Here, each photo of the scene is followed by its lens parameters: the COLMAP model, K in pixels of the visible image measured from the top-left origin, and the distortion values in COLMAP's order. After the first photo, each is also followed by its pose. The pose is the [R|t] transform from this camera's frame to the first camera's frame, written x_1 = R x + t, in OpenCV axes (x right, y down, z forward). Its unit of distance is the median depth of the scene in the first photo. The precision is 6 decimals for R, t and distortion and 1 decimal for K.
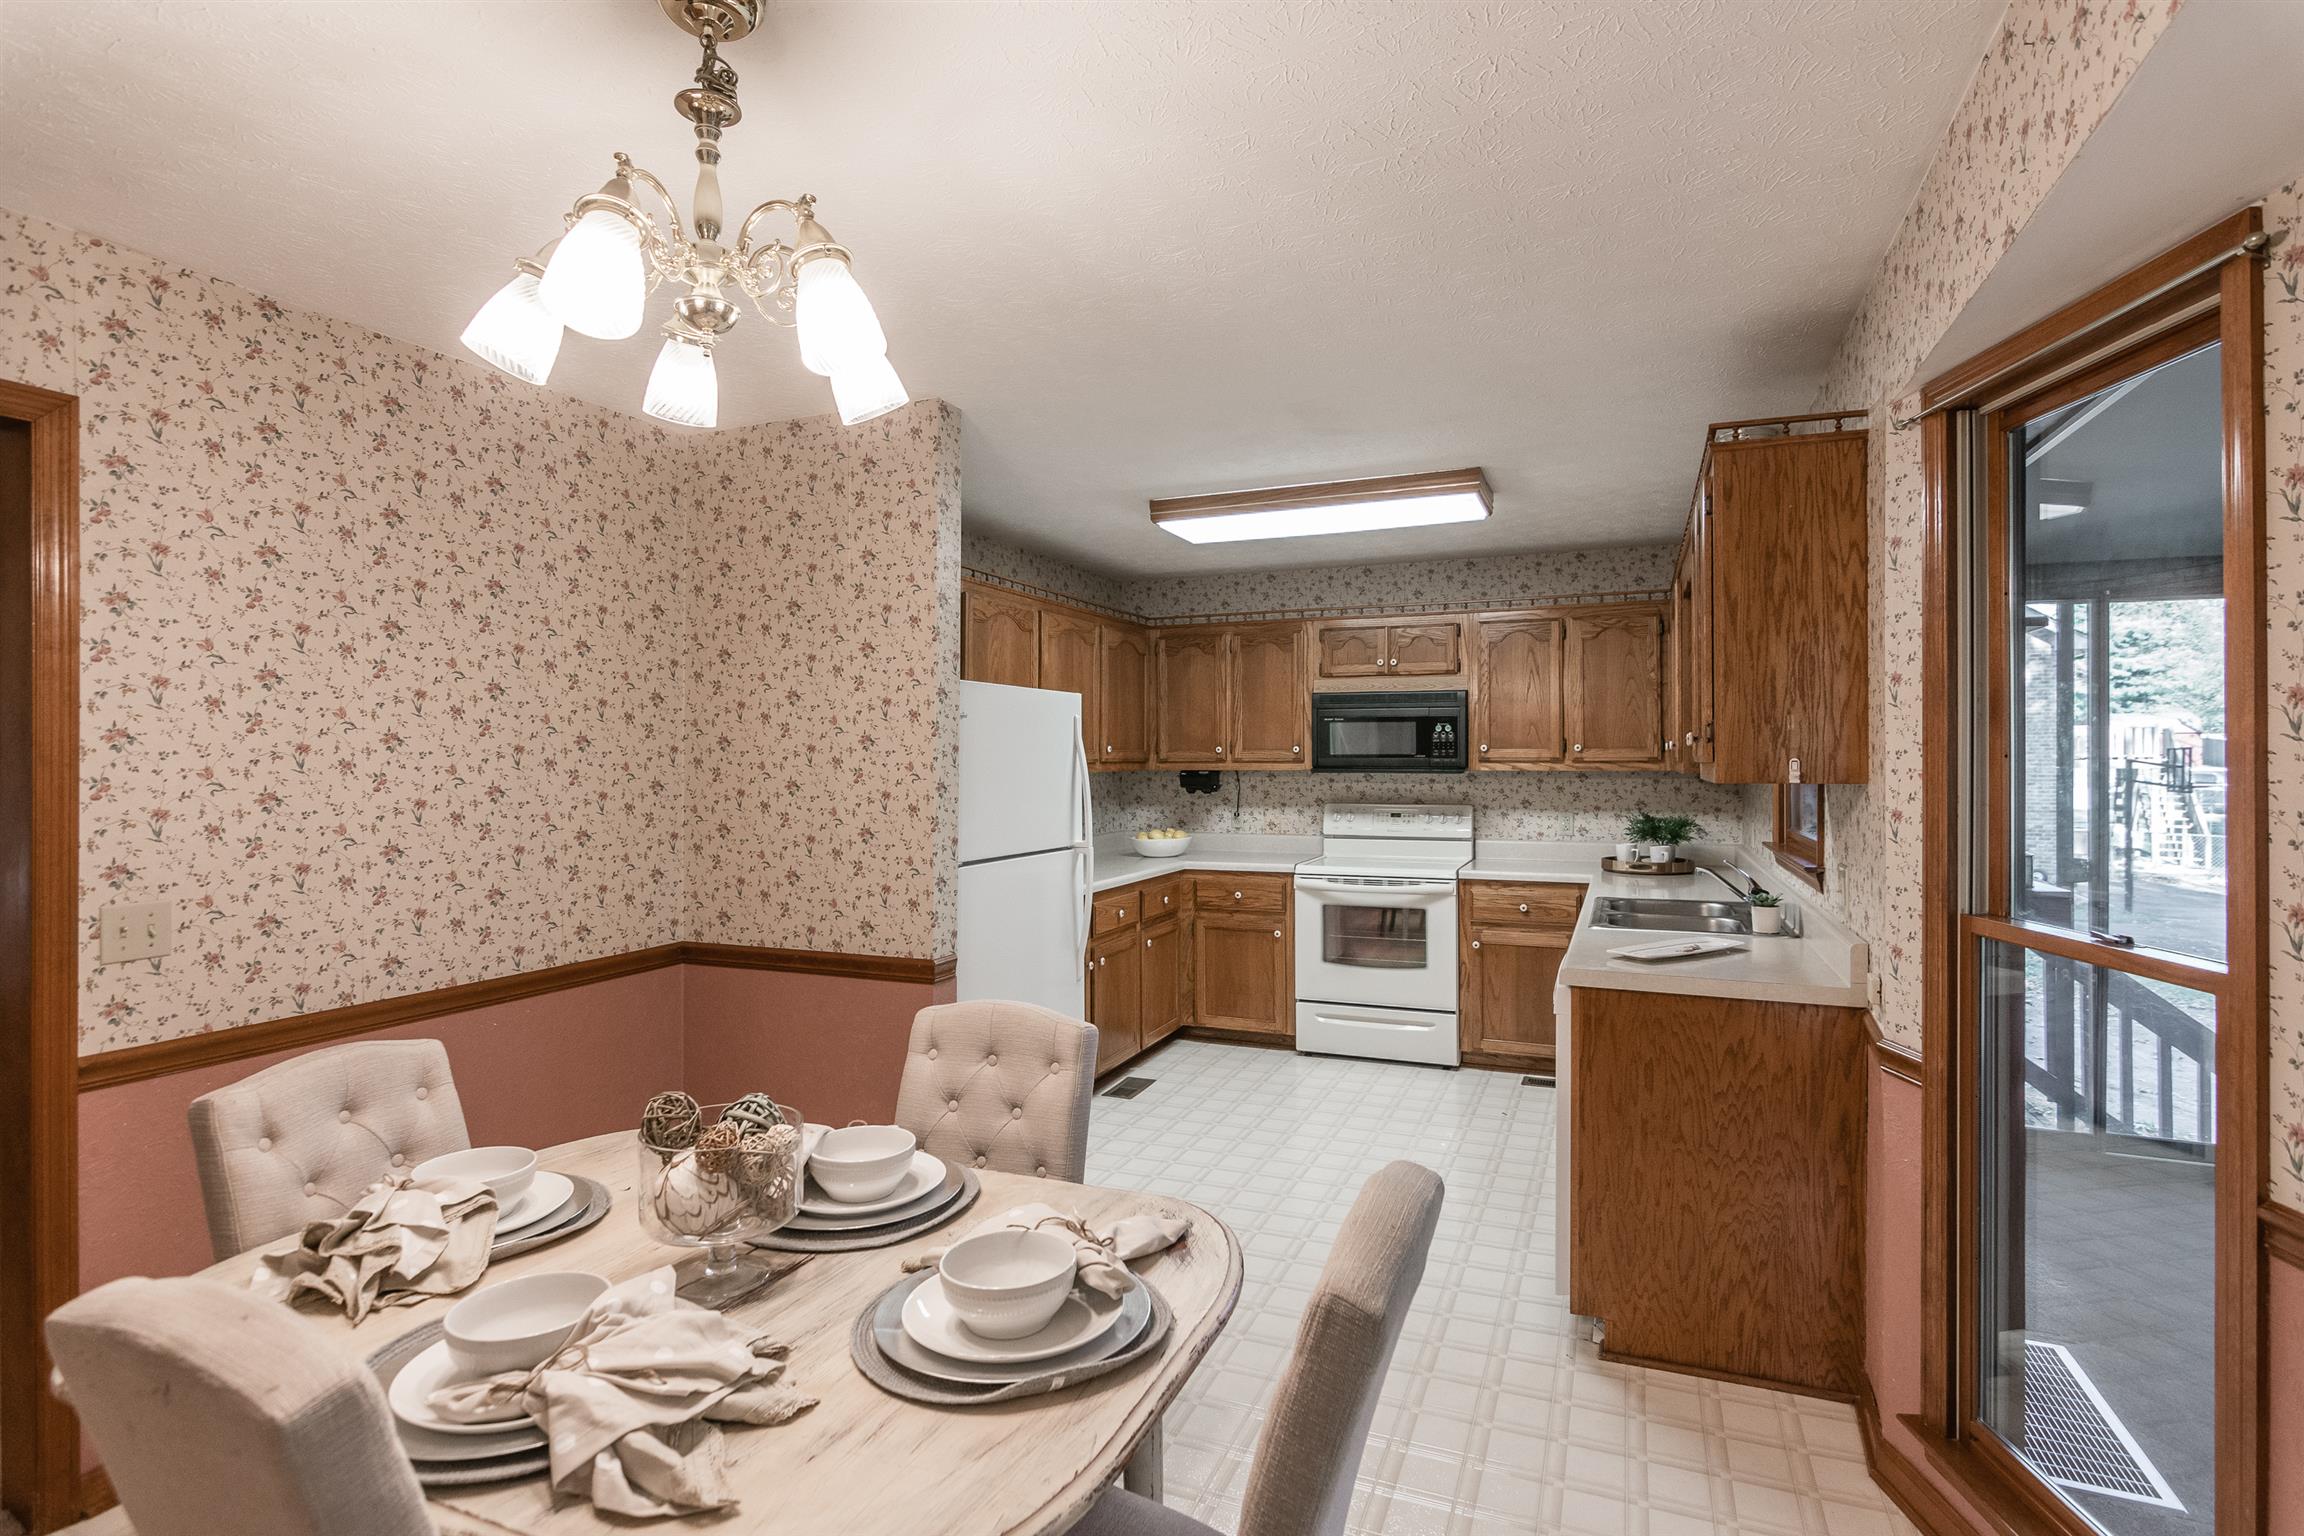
lens RADIAL K [[1113.9, 0, 1152.1], [0, 1113.9, 751.7], [0, 0, 1]] dist [-0.001968, -0.018151]
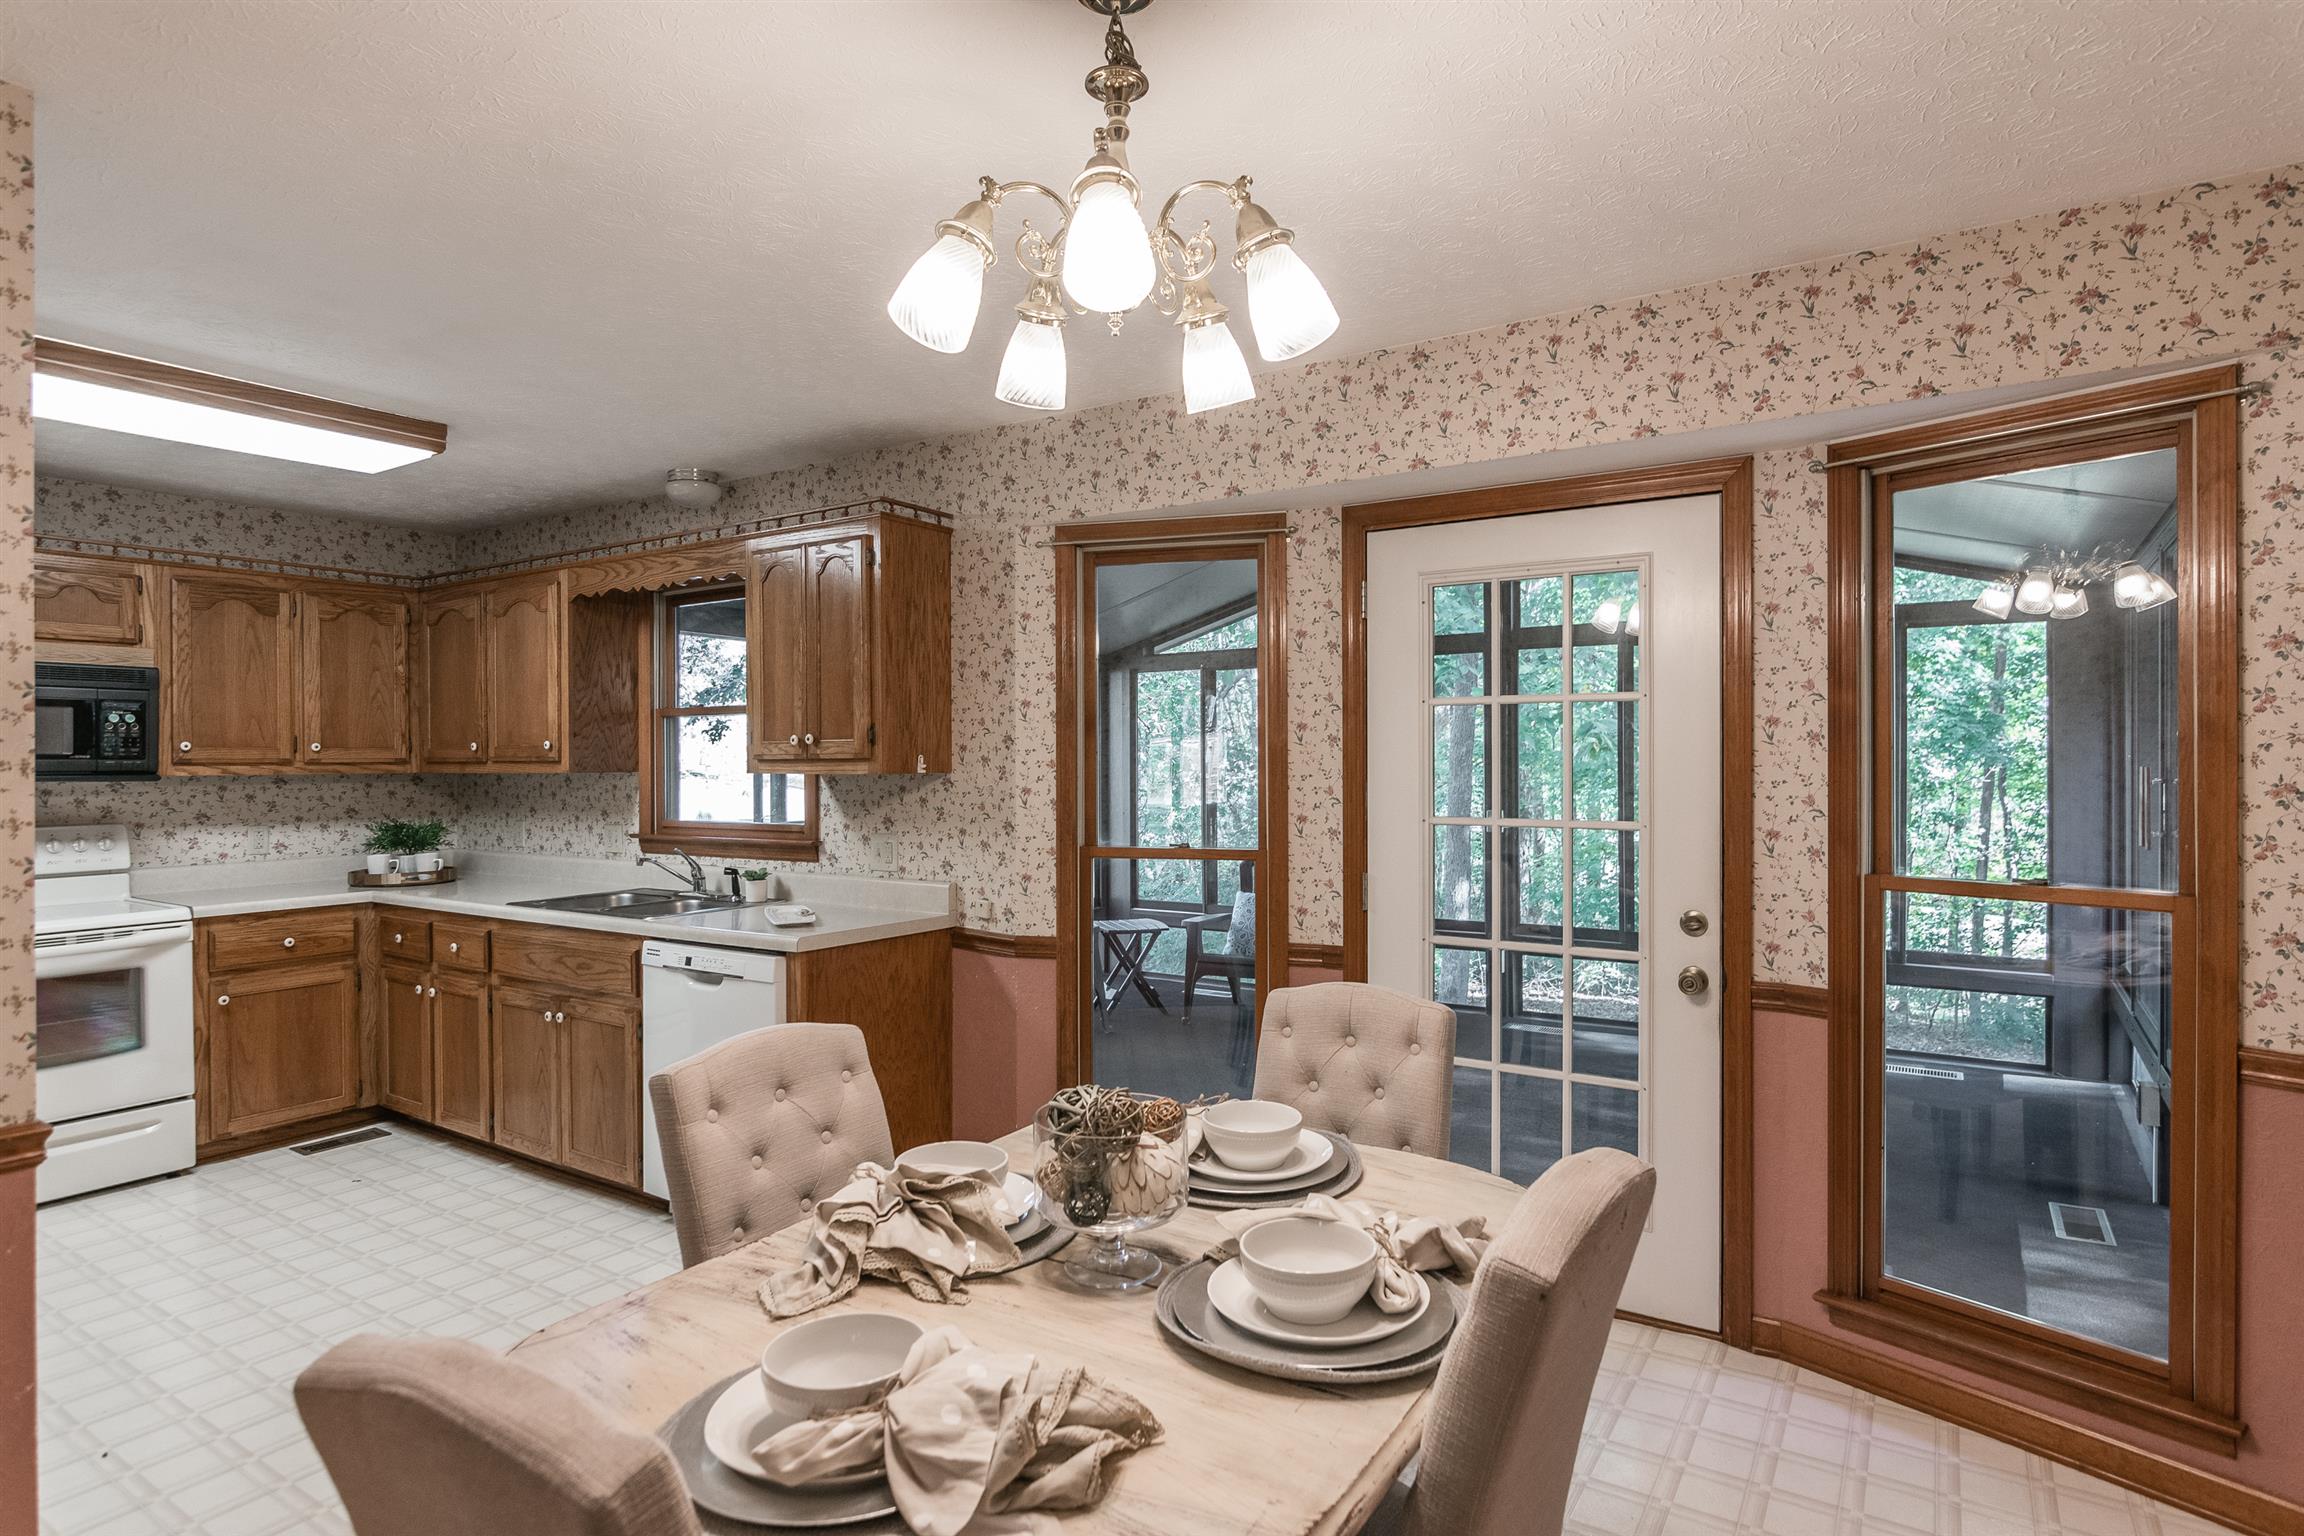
lens RADIAL K [[1191.8, 0, 1128.9], [0, 1191.8, 761.5], [0, 0, 1]] dist [-0.000235, -0.026938]
pose [[0.167849, 0.000099, 0.985813, -0.401070], [-0.001243, 0.999999, 0.000111, 0.006567], [-0.985812, -0.001244, 0.167849, 0.238995]]
